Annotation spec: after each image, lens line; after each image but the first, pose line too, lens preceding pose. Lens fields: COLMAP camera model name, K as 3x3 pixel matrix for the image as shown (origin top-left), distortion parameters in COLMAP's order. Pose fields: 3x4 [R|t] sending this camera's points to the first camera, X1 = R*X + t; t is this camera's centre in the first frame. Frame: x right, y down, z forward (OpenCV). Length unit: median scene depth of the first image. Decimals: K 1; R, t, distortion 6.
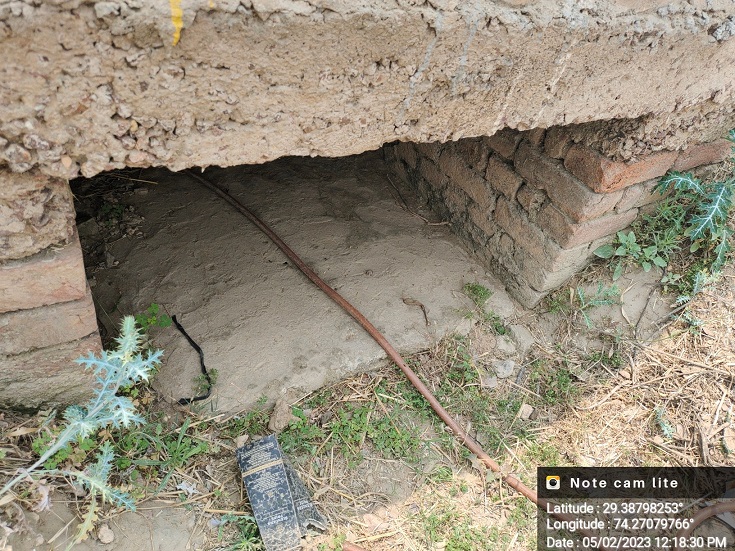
lens RADIAL K [[534.7, 0, 382.7], [0, 534.7, 261.6], [0, 0, 1]] dist [0.044424, -0.001967]
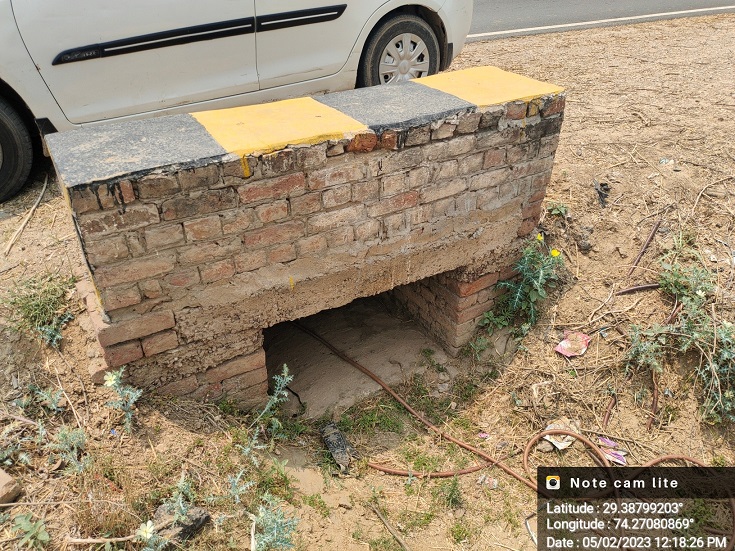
lens RADIAL K [[534.7, 0, 382.7], [0, 534.7, 261.6], [0, 0, 1]] dist [0.044424, -0.001967]
pose [[0.982687, -0.169591, -0.074605, 0.250332], [0.151532, 0.967370, -0.203060, 0.123082], [0.106607, 0.188239, 0.976320, -1.159104]]
